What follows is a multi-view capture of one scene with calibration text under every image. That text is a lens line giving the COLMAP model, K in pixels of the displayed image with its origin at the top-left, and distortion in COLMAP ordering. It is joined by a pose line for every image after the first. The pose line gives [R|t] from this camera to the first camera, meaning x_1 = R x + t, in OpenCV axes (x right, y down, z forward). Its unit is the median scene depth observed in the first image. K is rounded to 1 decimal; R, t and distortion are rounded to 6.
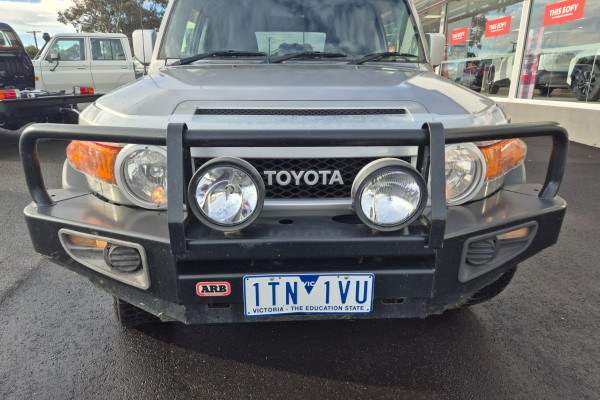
lens RADIAL K [[417.9, 0, 299.9], [0, 417.9, 197.2], [0, 0, 1]] dist [0.053665, -0.036674]
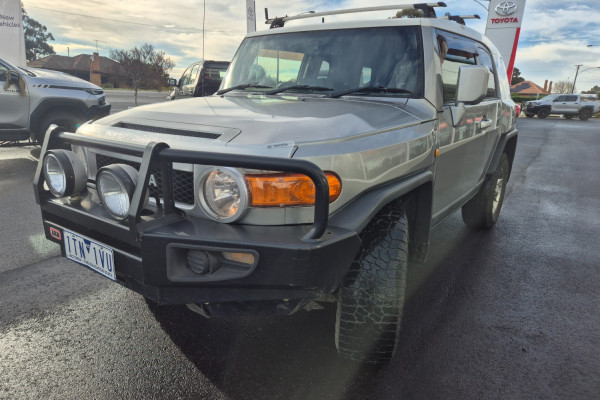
lens RADIAL K [[417.9, 0, 294.7], [0, 417.9, 203.5], [0, 0, 1]] dist [0.053665, -0.036674]
pose [[0.771693, 0.178145, -0.610536, 1.227389], [-0.216576, 0.976203, 0.011098, -0.086727], [0.597984, 0.123663, 0.791911, 0.237900]]
